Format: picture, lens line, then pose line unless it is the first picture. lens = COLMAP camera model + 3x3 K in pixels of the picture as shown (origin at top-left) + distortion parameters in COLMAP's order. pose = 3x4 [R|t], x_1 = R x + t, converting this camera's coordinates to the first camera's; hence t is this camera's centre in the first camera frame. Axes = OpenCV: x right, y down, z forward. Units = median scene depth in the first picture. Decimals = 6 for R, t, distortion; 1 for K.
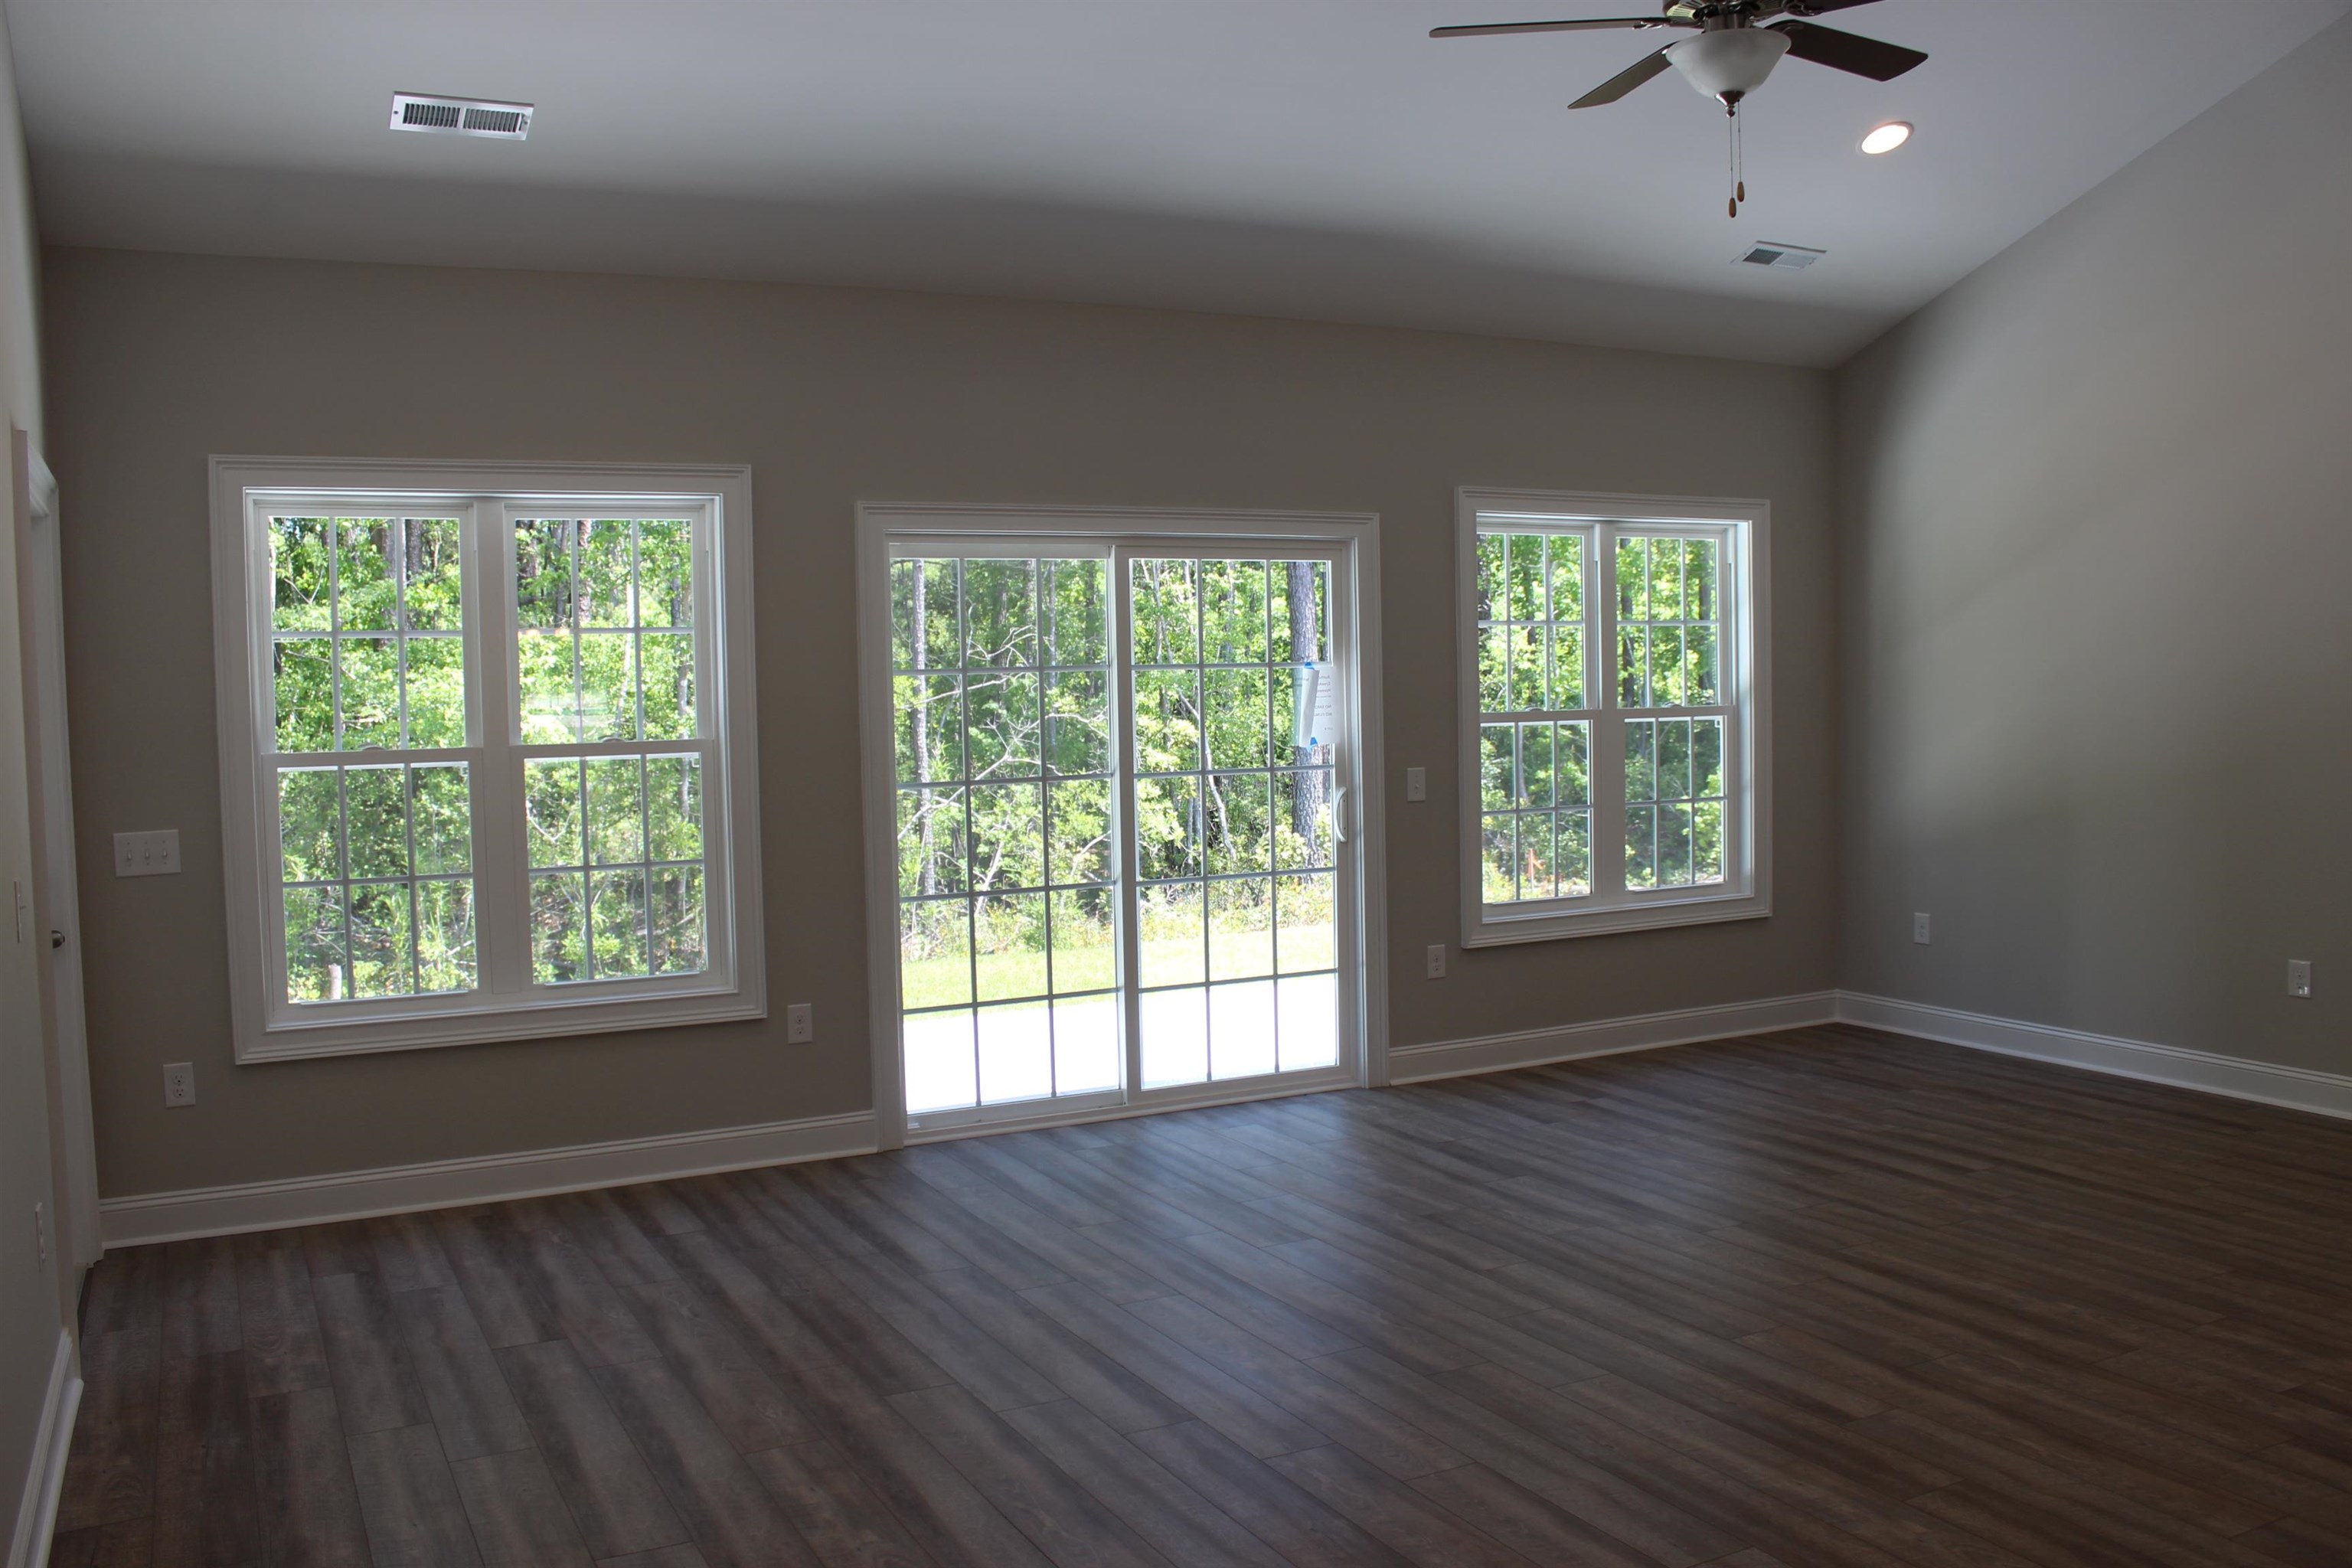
lens RADIAL K [[1918.3, 0, 1176.0], [0, 1918.3, 784.0], [0, 0, 1]] dist [-0.180447, 0.159632]
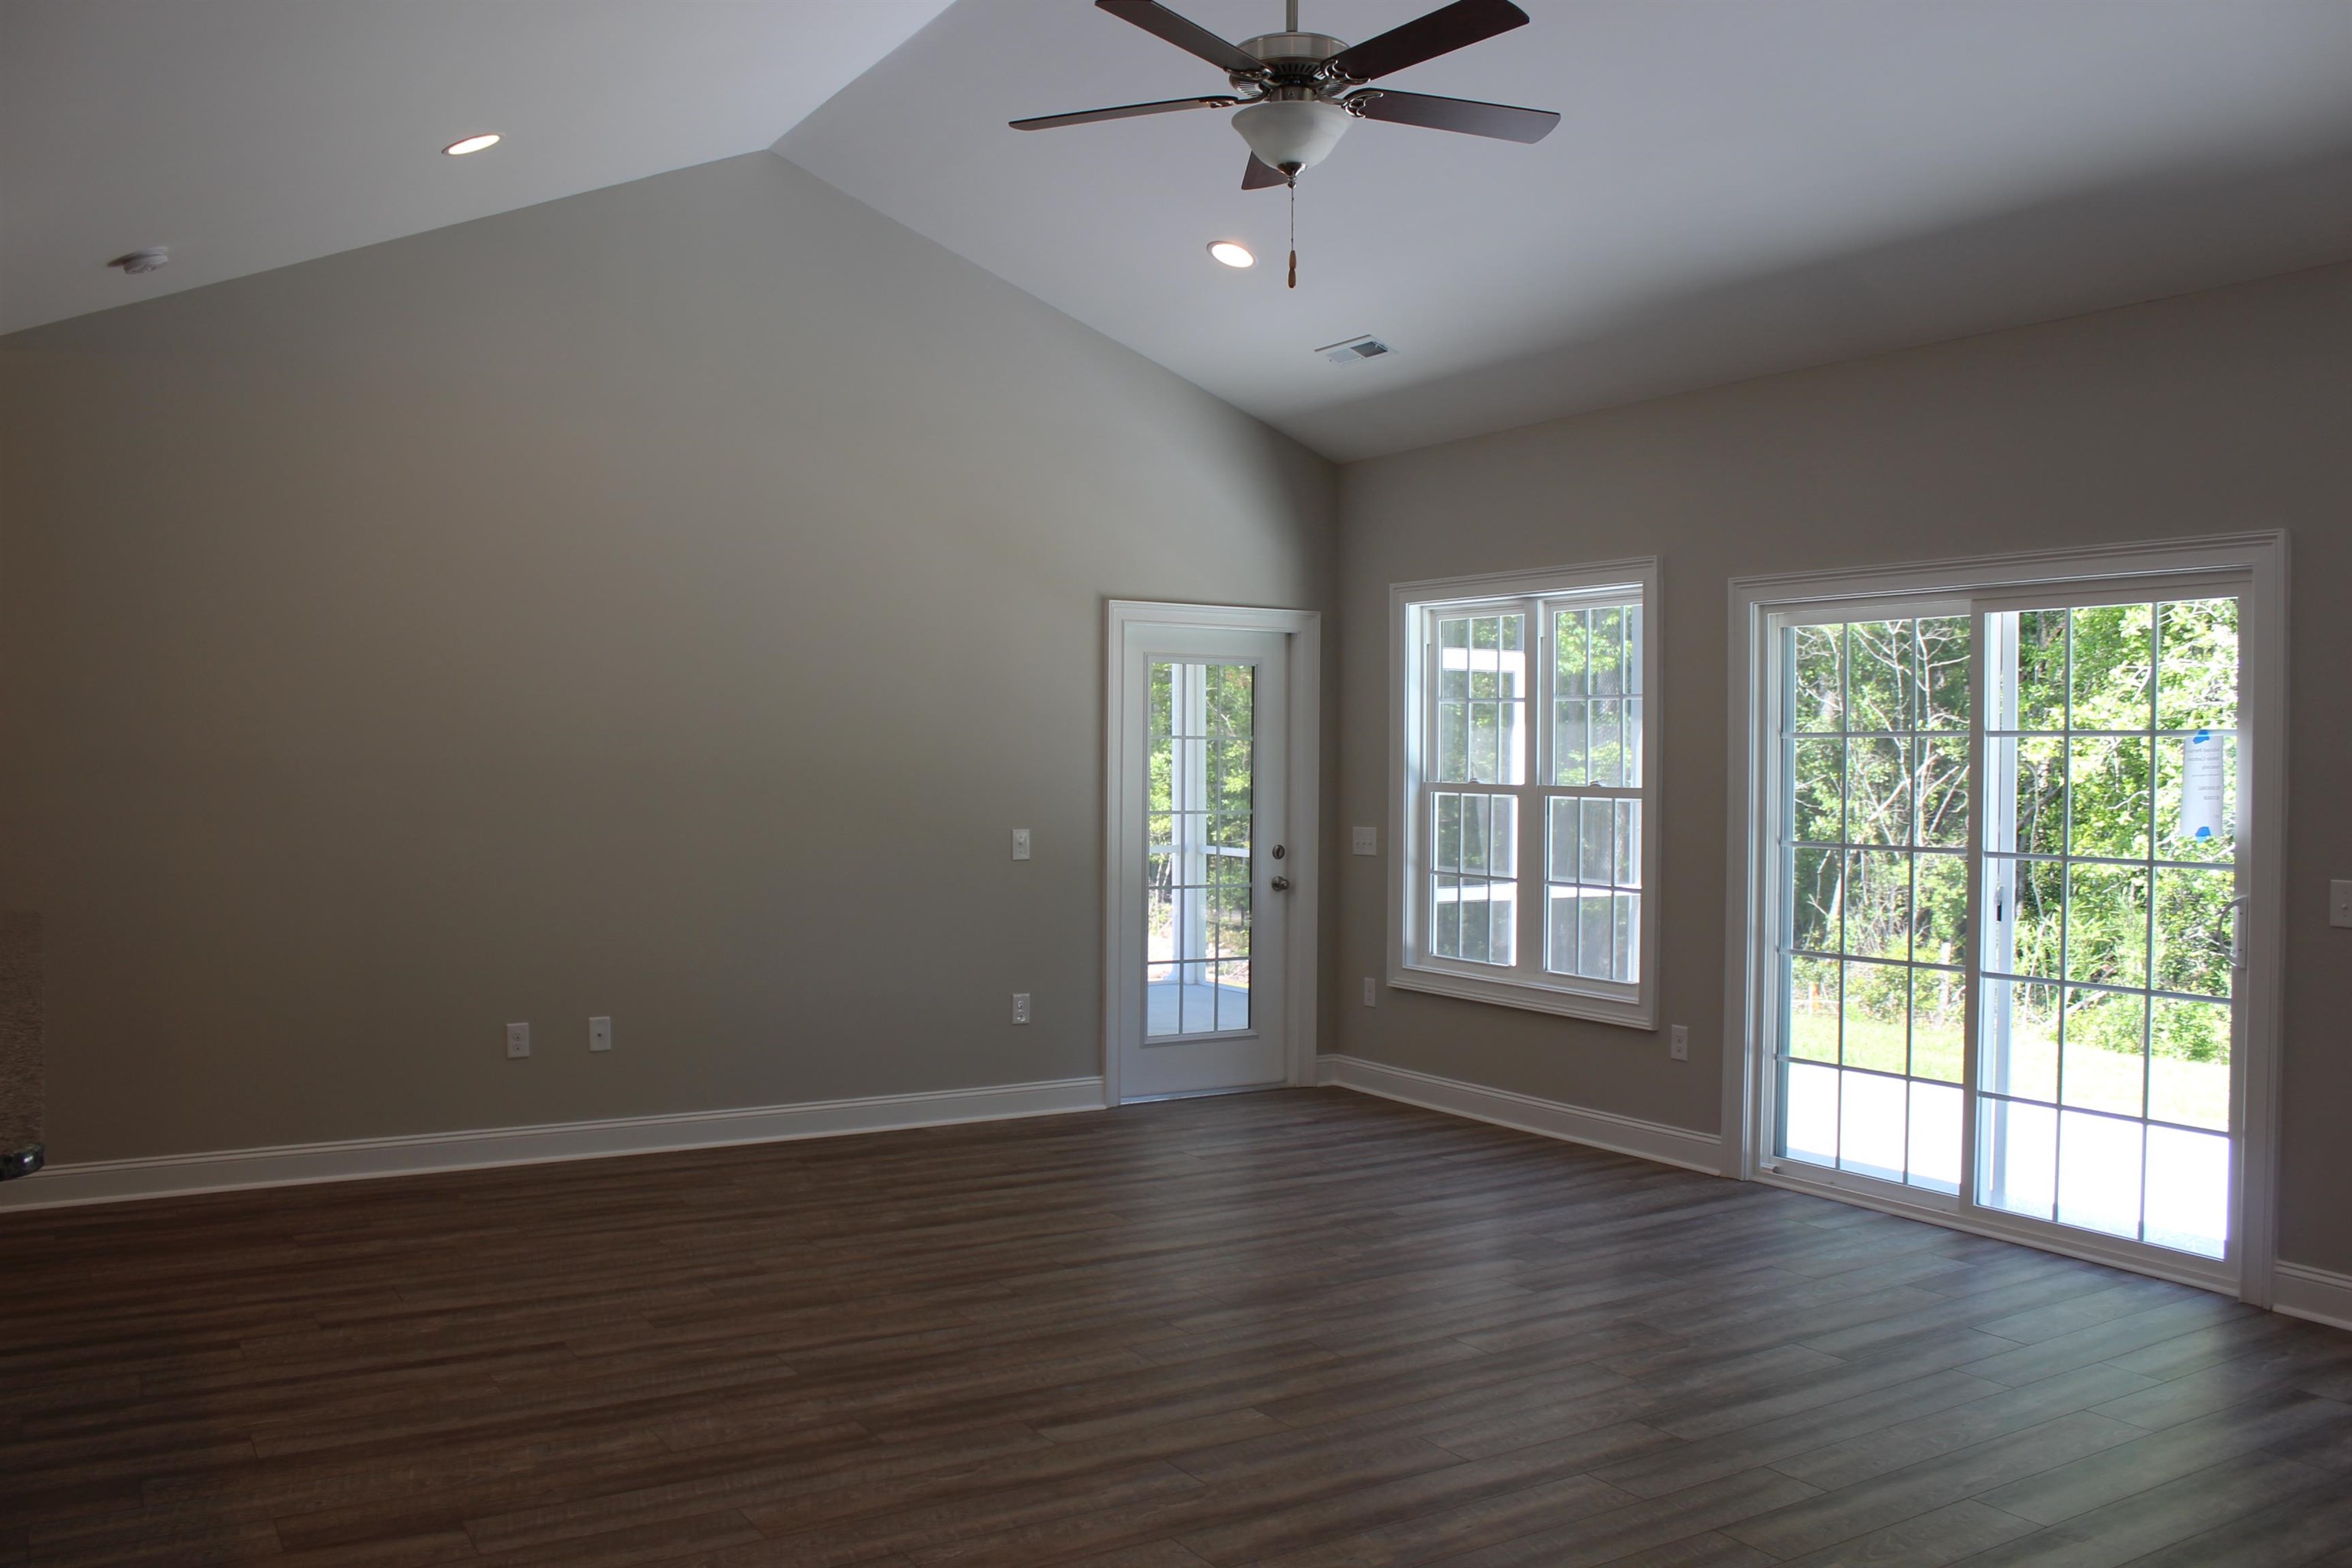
lens RADIAL K [[1974.8, 0, 1176.0], [0, 1974.8, 784.0], [0, 0, 1]] dist [-0.104455, -0.001177]
pose [[0.074851, 0.039752, -0.996402, 1.023726], [-0.053836, 0.997909, 0.035768, -0.058566], [0.995740, 0.050965, 0.076834, 0.657641]]
